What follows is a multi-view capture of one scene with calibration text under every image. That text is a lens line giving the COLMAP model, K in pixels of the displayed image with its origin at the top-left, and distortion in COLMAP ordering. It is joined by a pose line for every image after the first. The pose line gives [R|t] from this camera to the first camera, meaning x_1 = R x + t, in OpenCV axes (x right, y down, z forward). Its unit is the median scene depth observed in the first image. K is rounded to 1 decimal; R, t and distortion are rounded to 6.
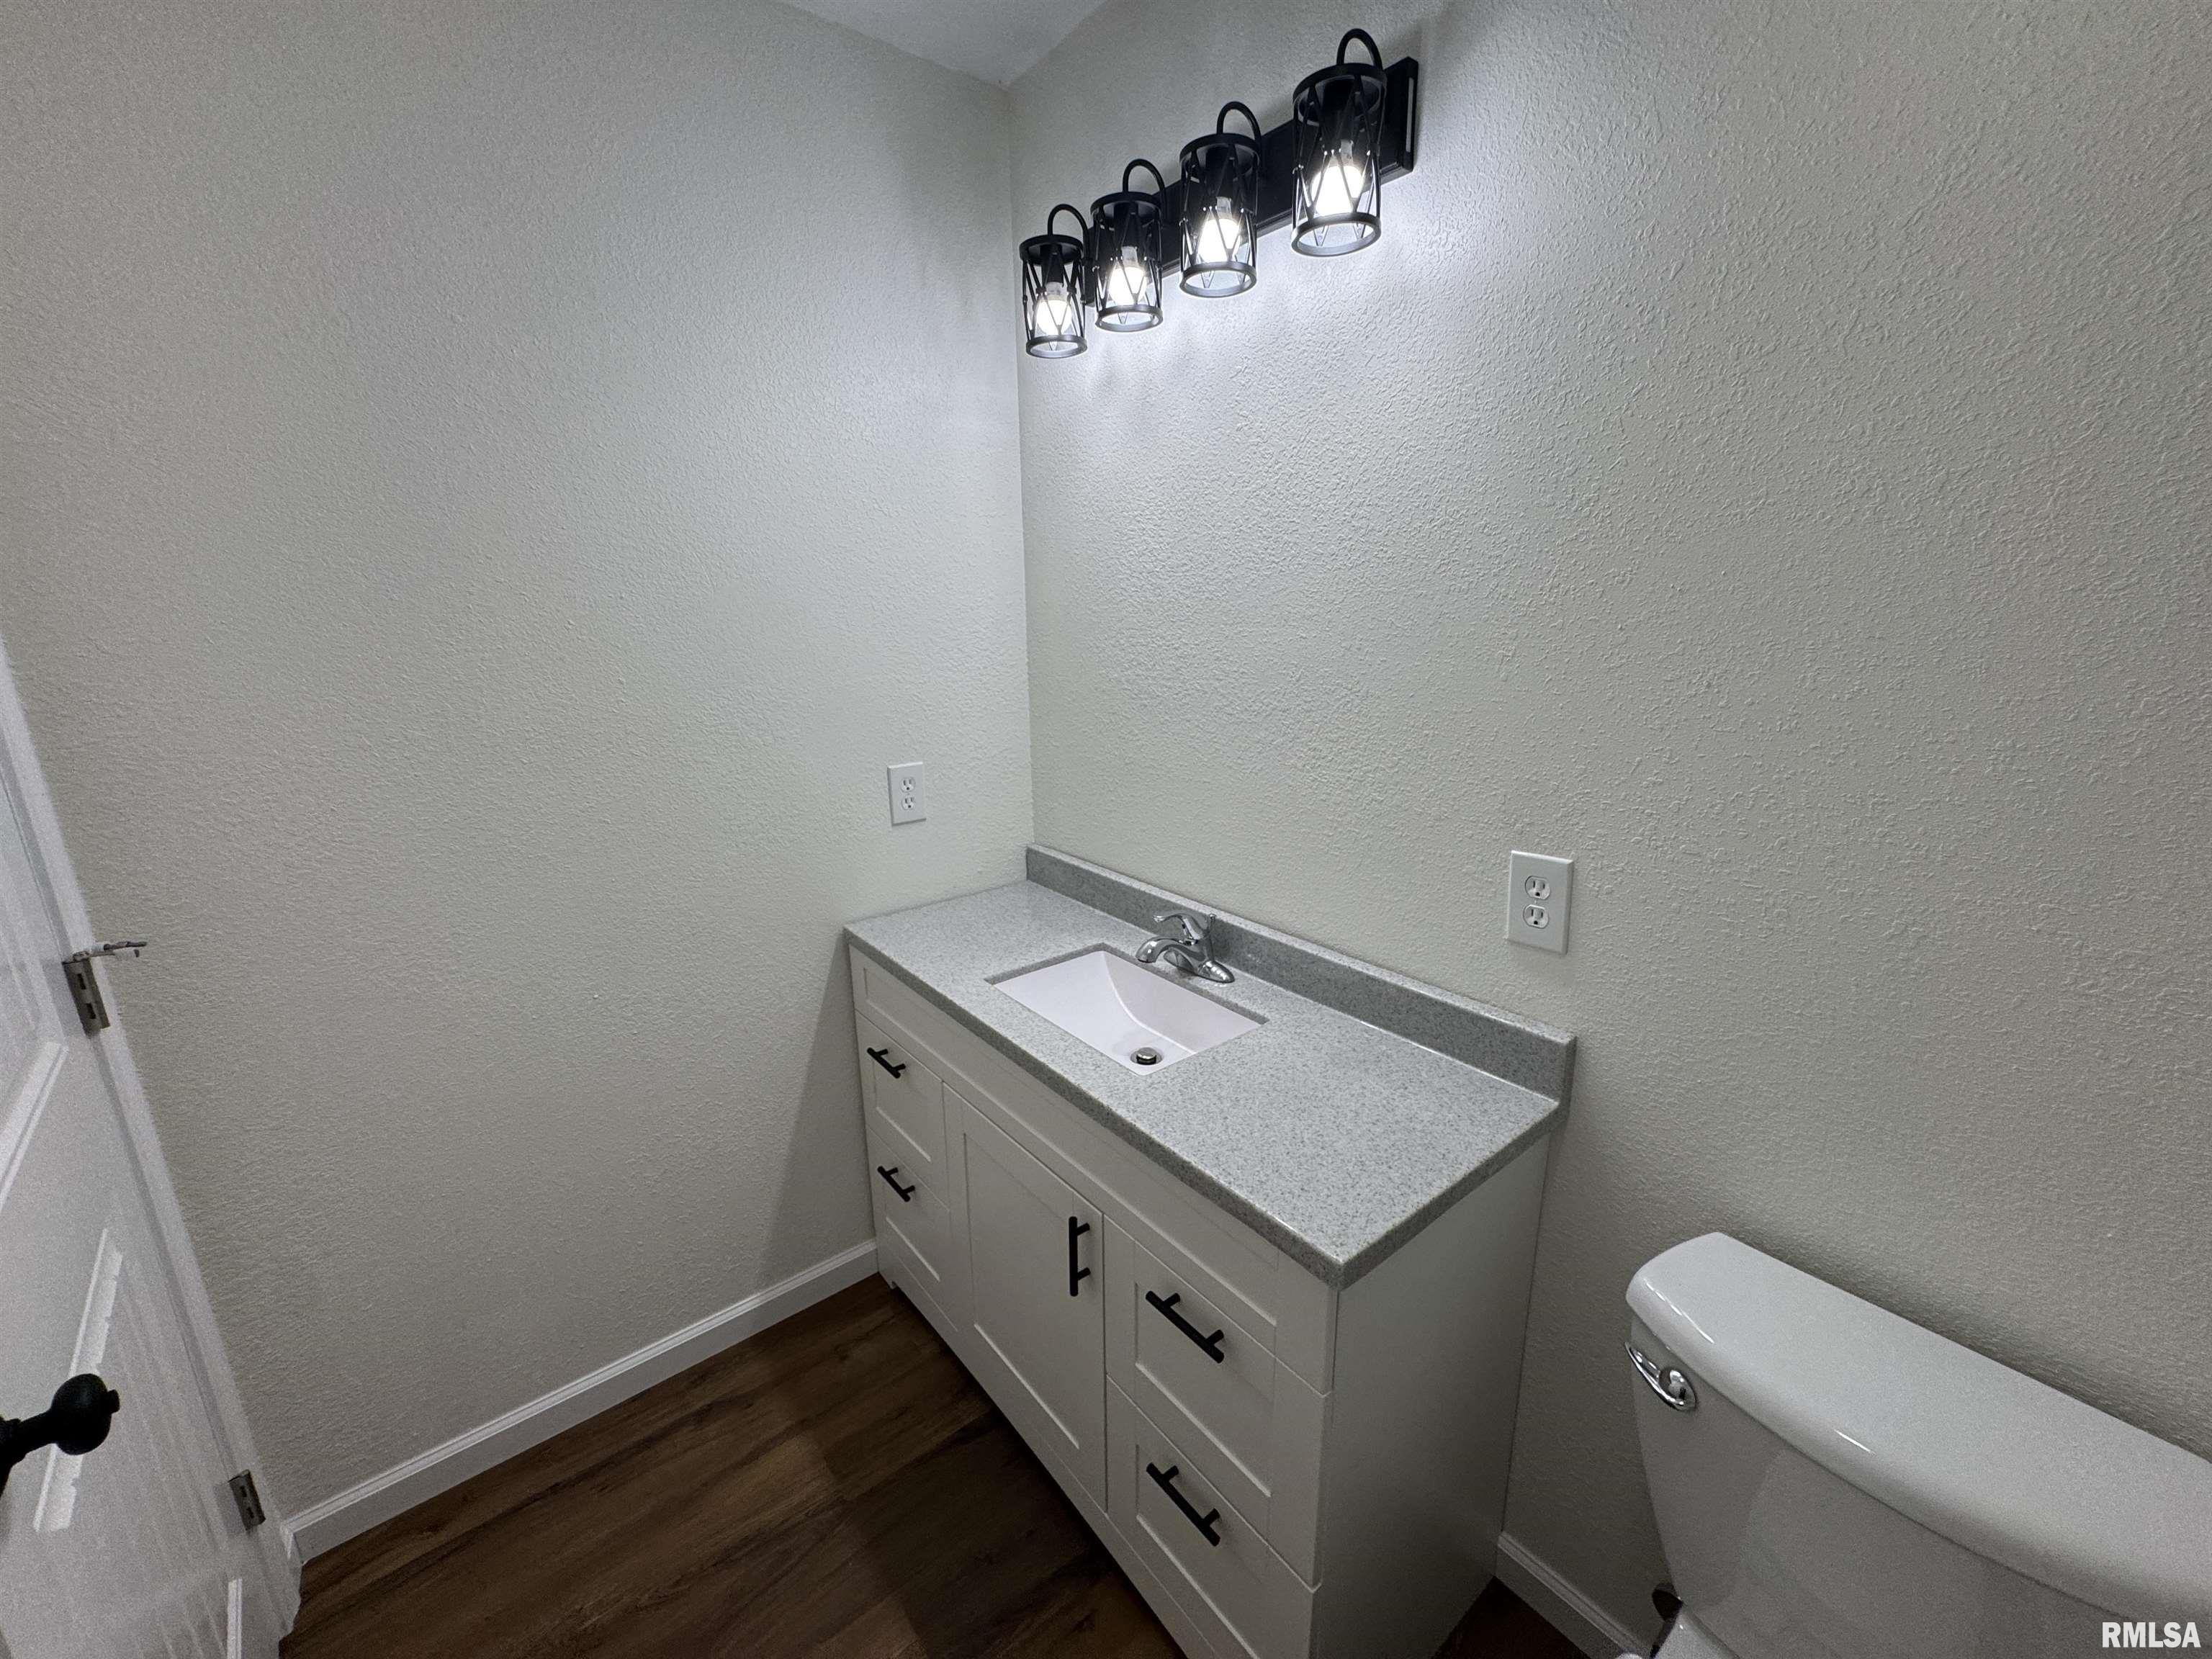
lens RADIAL K [[901.1, 0, 1105.7], [0, 901.1, 825.2], [0, 0, 1]] dist [-0.002361, 0.000260]
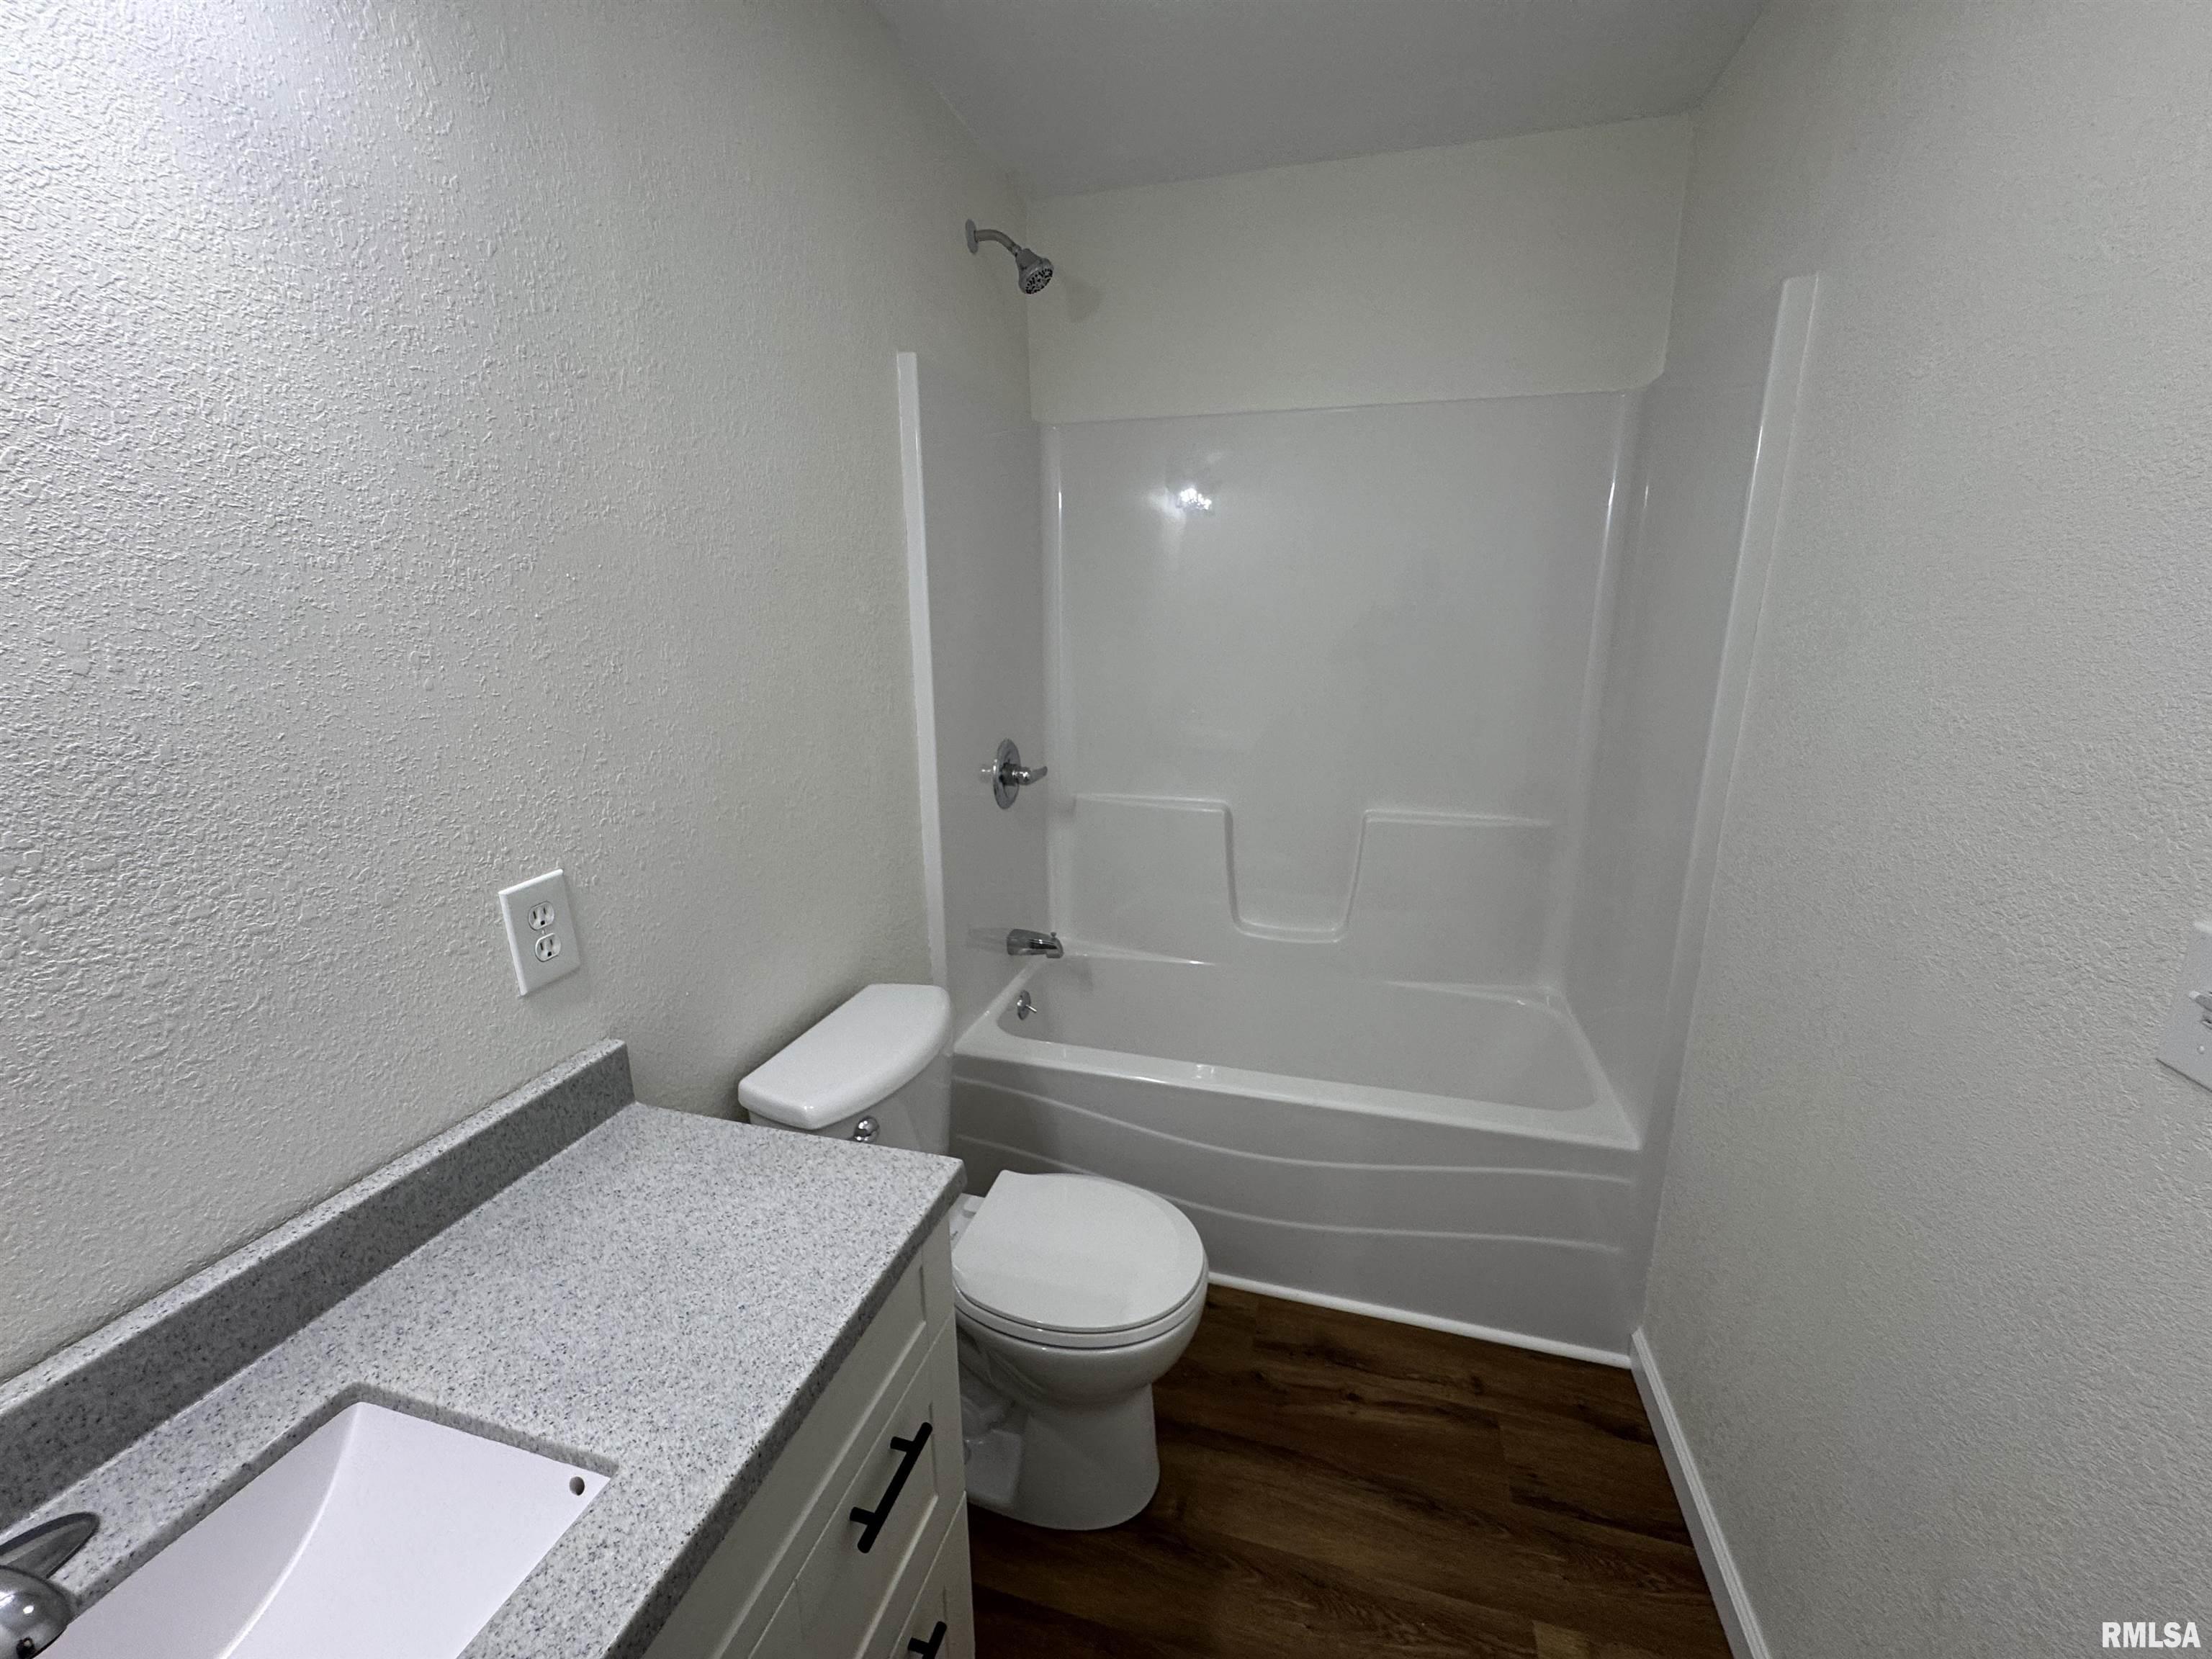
lens RADIAL K [[875.6, 0, 1101.2], [0, 875.6, 829.0], [0, 0, 1]] dist [0.001810, 0.000080]
pose [[-0.579827, -0.177810, 0.795100, -0.462776], [0.215032, 0.907894, 0.359846, -0.182784], [-0.785851, 0.379621, -0.488187, 0.885640]]
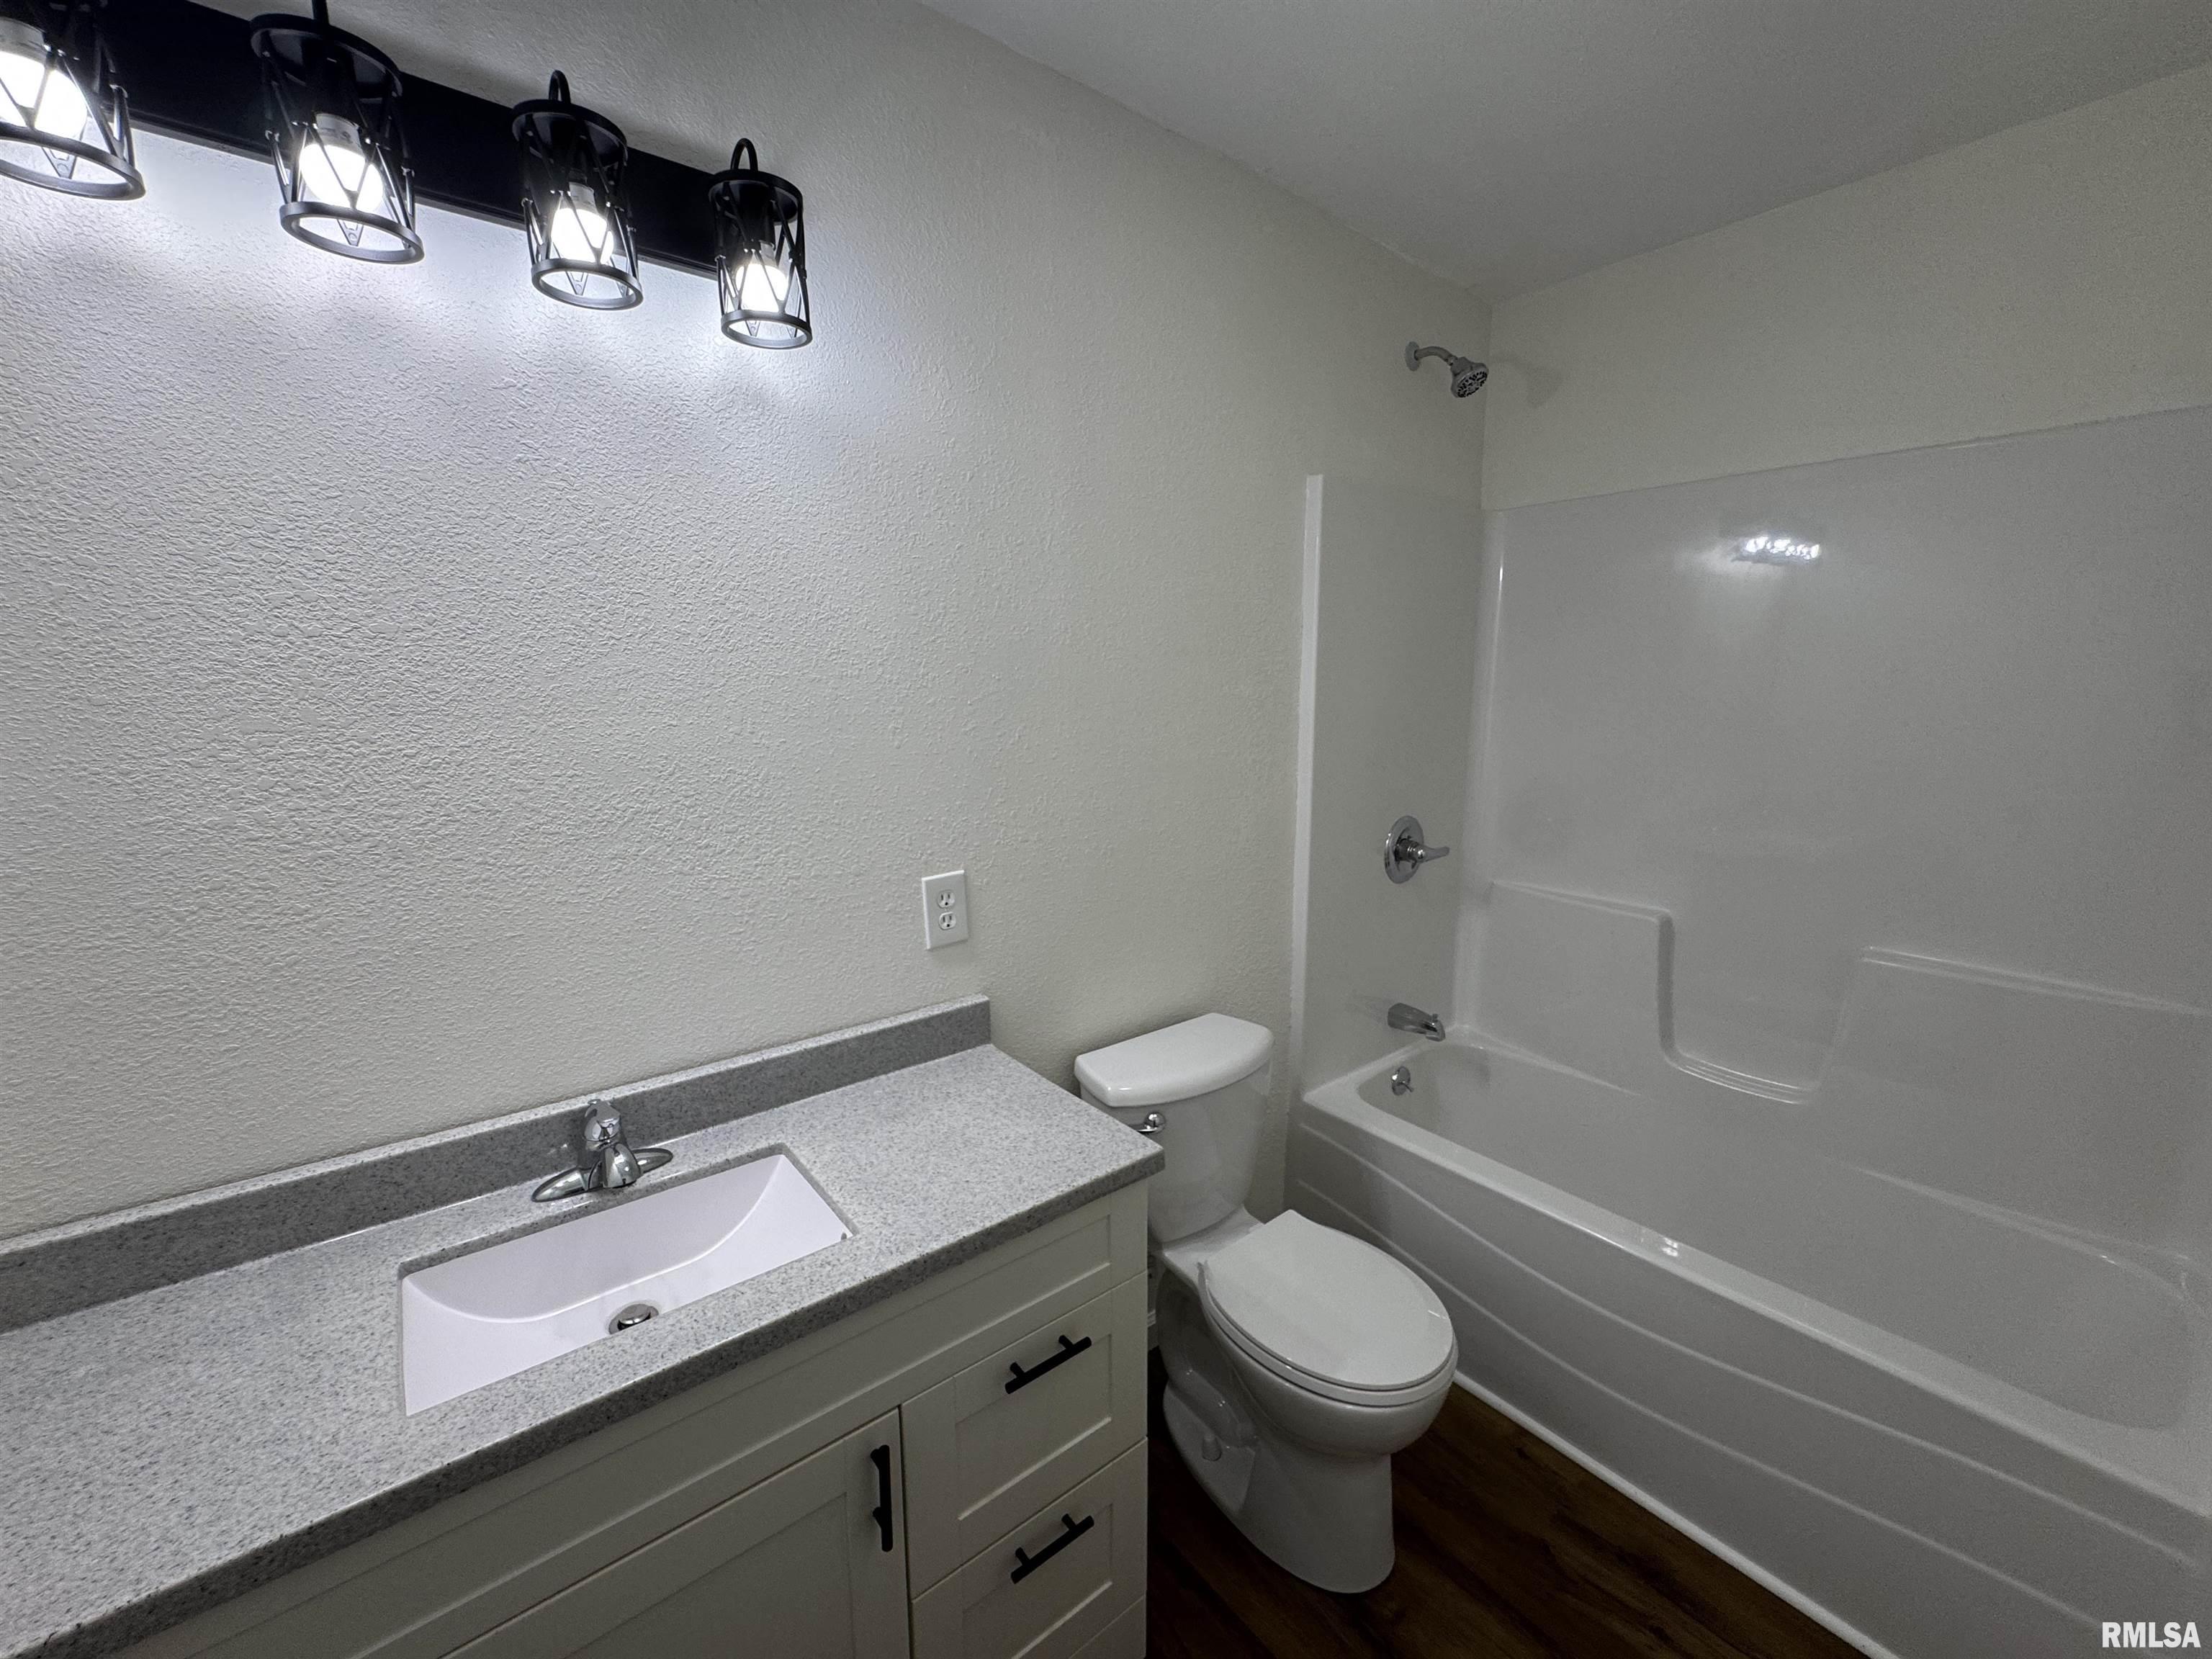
lens RADIAL K [[872.0, 0, 1108.5], [0, 872.0, 833.1], [0, 0, 1]] dist [0.001756, -0.000001]
pose [[-0.008193, -0.154995, 0.987881, -0.709992], [0.247230, 0.956930, 0.152190, -0.146654], [-0.968922, 0.245481, 0.030479, 0.655376]]
